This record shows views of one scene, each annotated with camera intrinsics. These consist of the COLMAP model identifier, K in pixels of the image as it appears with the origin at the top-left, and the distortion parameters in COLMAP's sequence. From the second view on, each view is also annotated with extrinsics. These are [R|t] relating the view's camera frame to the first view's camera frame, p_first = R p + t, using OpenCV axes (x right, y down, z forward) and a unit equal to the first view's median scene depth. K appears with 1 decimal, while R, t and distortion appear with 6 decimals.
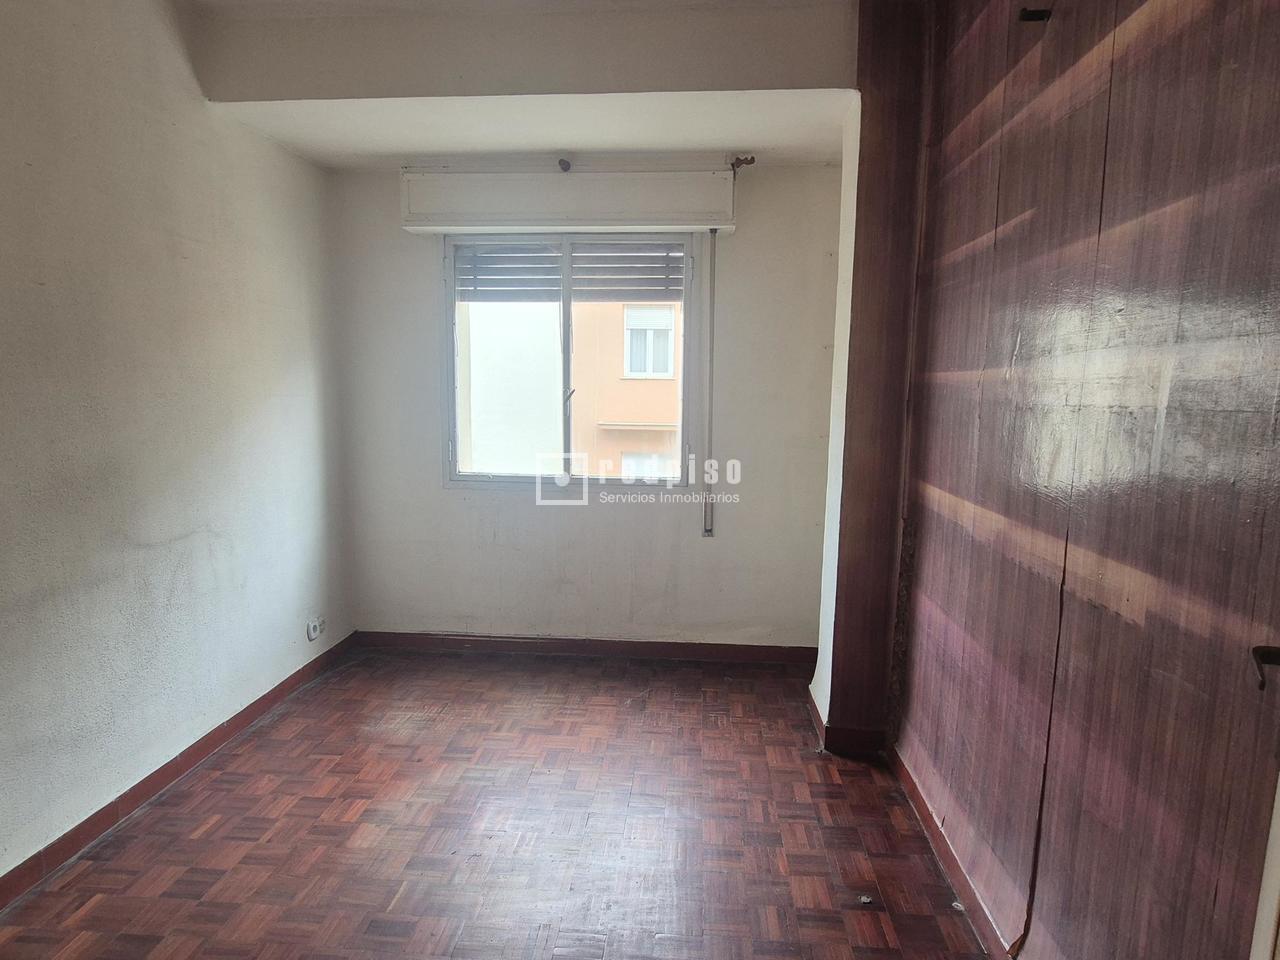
lens RADIAL K [[698.6, 0, 645.0], [0, 698.6, 486.3], [0, 0, 1]] dist [-0.006106, 0.002349]
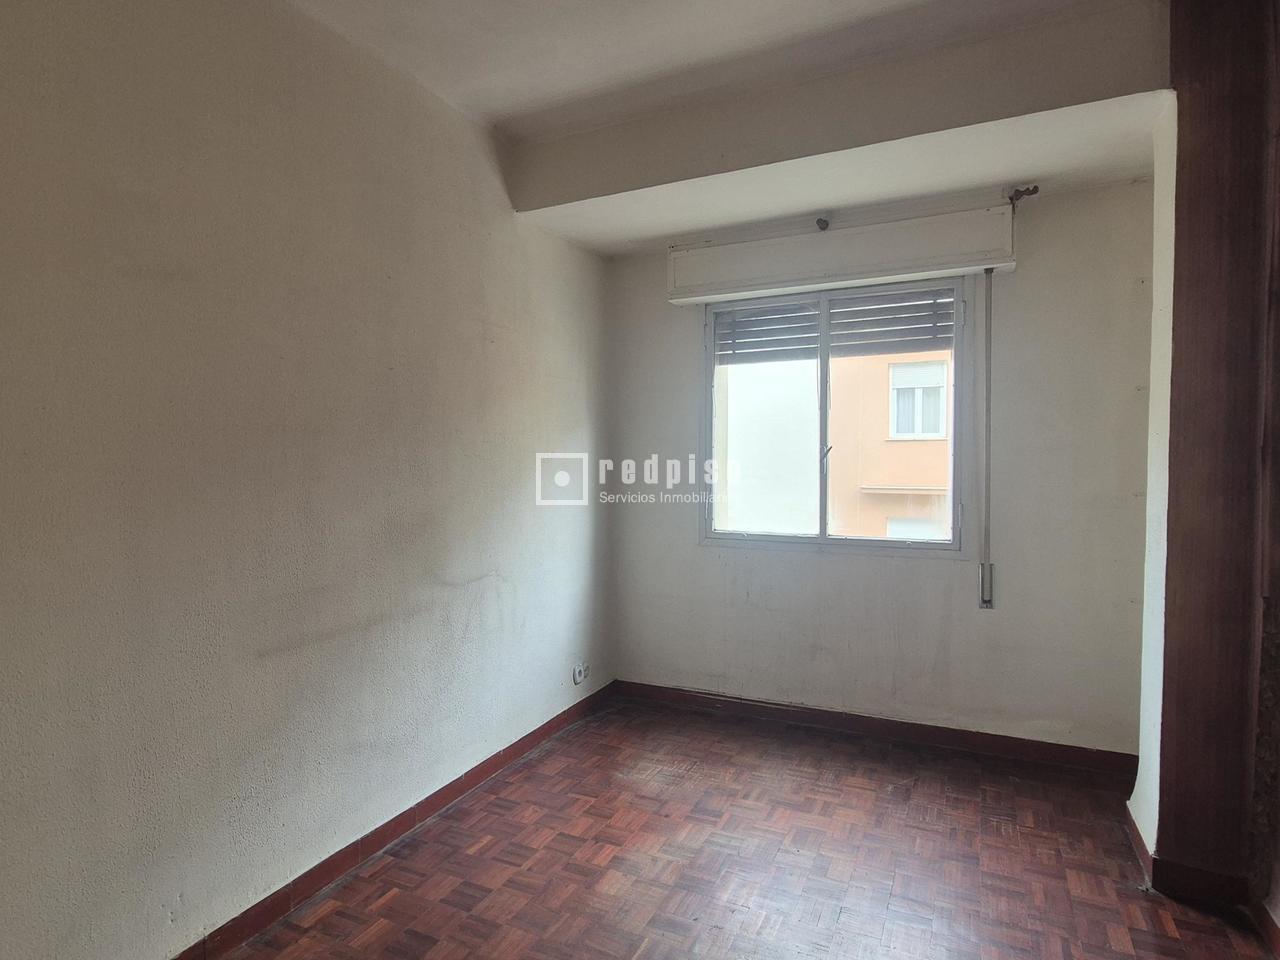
lens RADIAL K [[698.6, 0, 641.6], [0, 698.6, 484.5], [0, 0, 1]] dist [-0.006106, 0.002349]
pose [[0.931283, -0.002660, -0.364286, 0.007499], [-0.033056, 0.995231, -0.091774, 0.014109], [0.362793, 0.097509, 0.926754, 0.016327]]
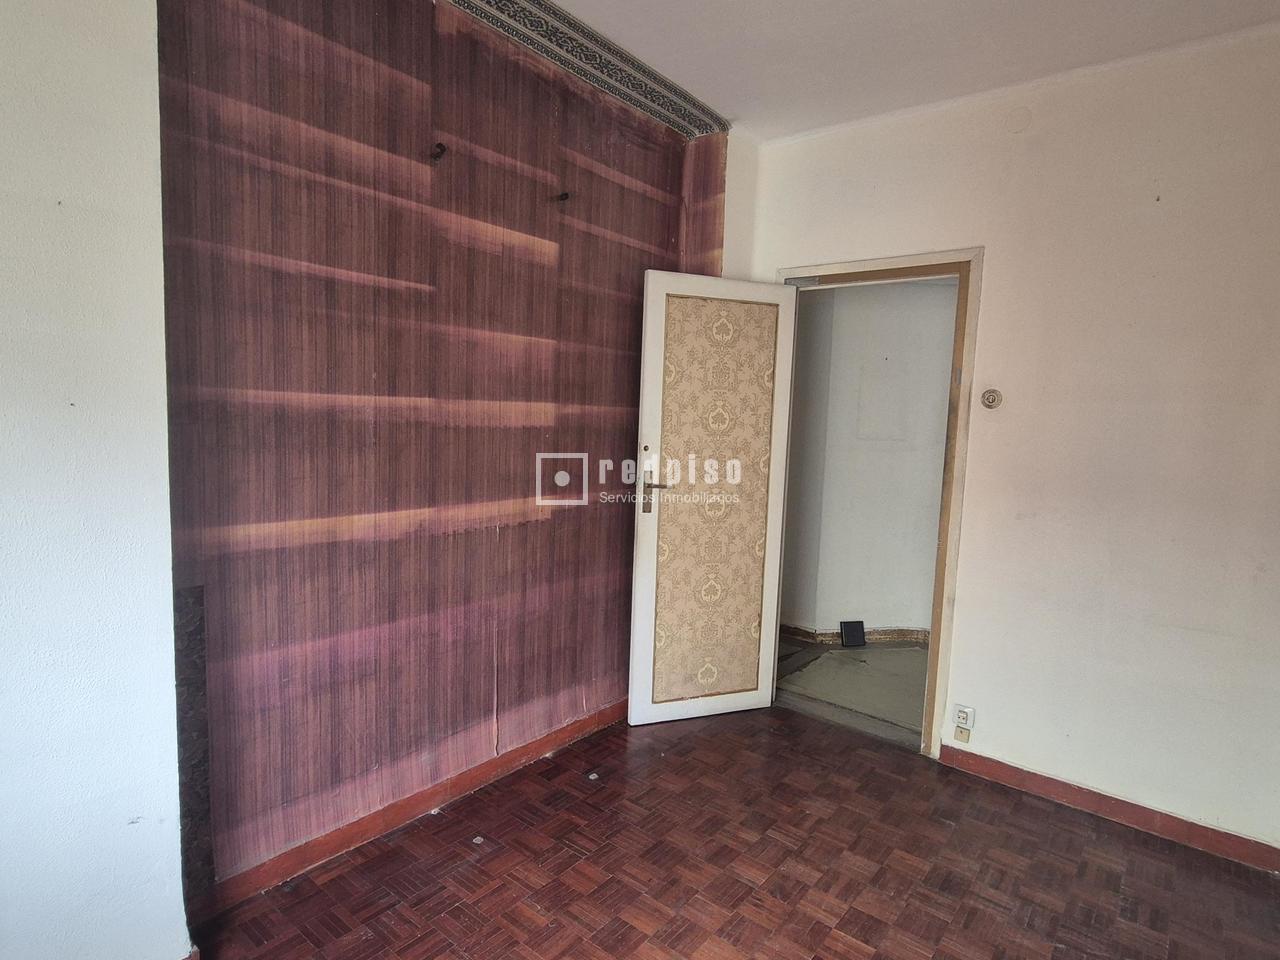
lens RADIAL K [[698.6, 0, 649.7], [0, 698.6, 488.1], [0, 0, 1]] dist [-0.006106, 0.002349]
pose [[-0.827831, -0.101194, 0.551776, -0.369627], [0.030437, 0.974044, 0.224302, -0.180373], [-0.560152, 0.202478, -0.803264, 1.166056]]
